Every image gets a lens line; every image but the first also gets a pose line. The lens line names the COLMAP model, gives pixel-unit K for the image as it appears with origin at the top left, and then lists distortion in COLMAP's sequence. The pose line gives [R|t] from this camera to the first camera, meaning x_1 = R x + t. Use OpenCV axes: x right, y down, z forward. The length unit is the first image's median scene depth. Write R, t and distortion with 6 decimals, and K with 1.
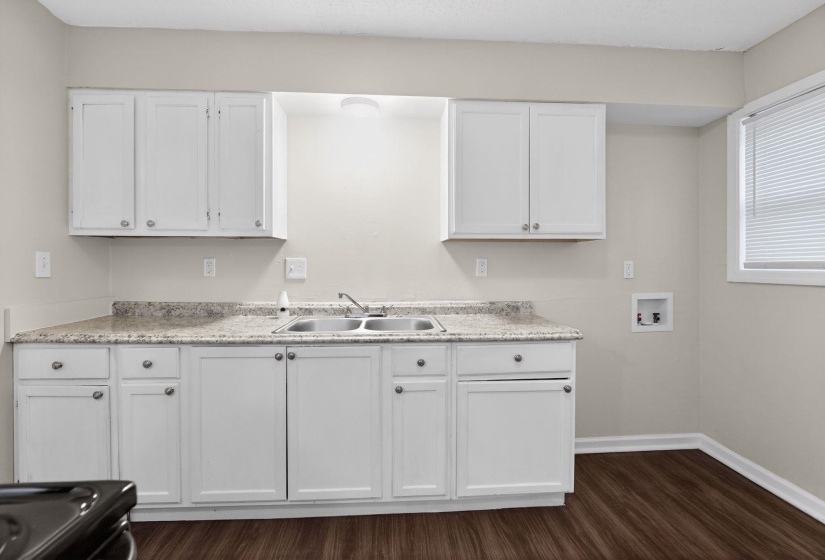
lens RADIAL K [[373.5, 0, 410.3], [0, 373.5, 263.2], [0, 0, 1]] dist [-0.016213, -0.000112]
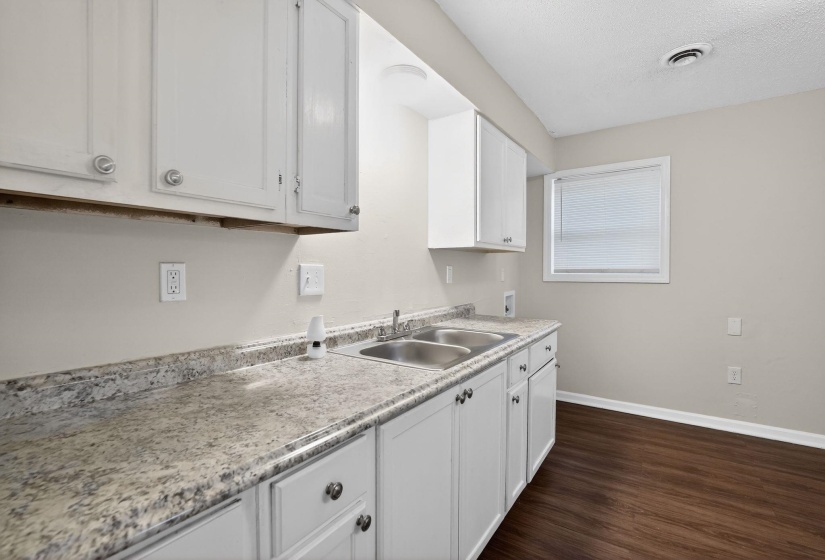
lens RADIAL K [[379.5, 0, 414.5], [0, 379.5, 269.0], [0, 0, 1]] dist [-0.016150, -0.000294]
pose [[0.610032, -0.001670, 0.792375, -0.770554], [-0.002419, 0.999989, 0.003970, -0.008357], [-0.792373, -0.004338, 0.610021, 0.471434]]
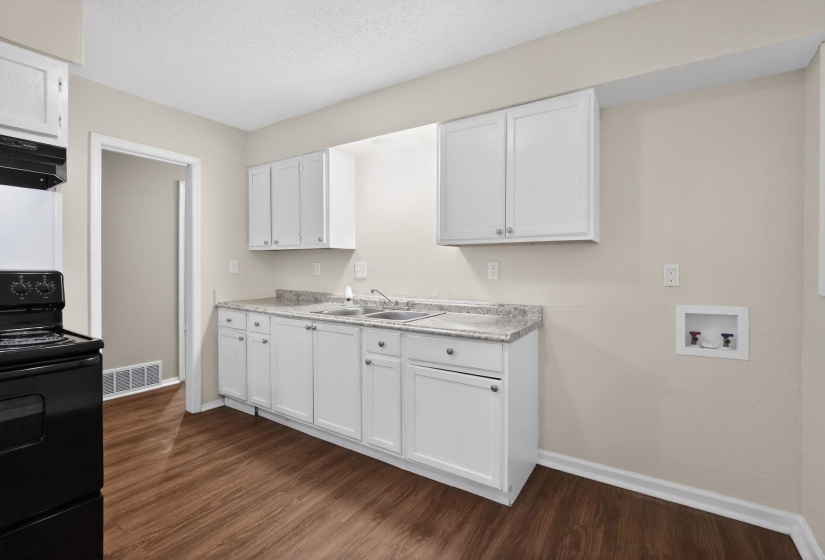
lens RADIAL K [[373.5, 0, 411.9], [0, 373.5, 268.1], [0, 0, 1]] dist [-0.014683, 0.000080]
pose [[0.799403, 0.004827, -0.600776, 0.696875], [-0.001909, 0.999983, 0.005495, -0.001482], [0.600793, -0.003246, 0.799398, 0.027881]]
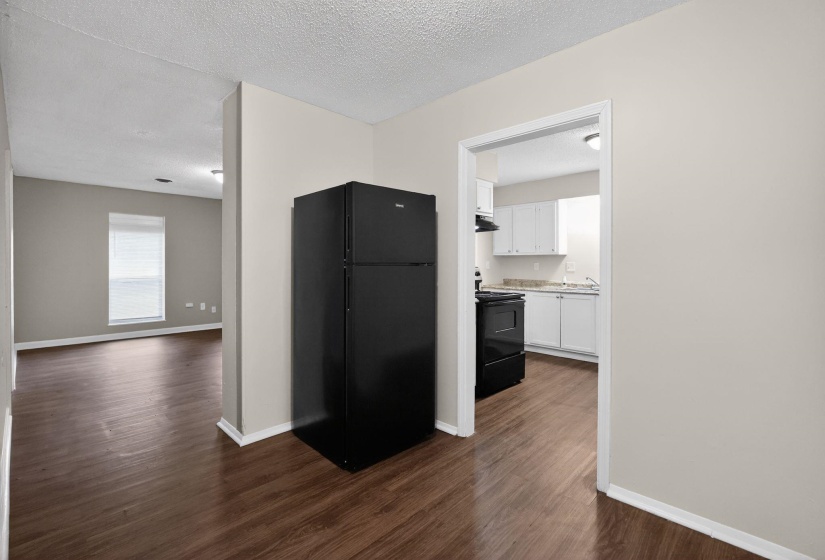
lens RADIAL K [[373.5, 0, 410.3], [0, 373.5, 263.2], [0, 0, 1]] dist [-0.016213, -0.000112]
pose [[0.673718, -0.000856, -0.738988, 0.784854], [0.001038, 0.999999, -0.000213, -0.010356], [0.738988, -0.000624, 0.673718, -1.393506]]
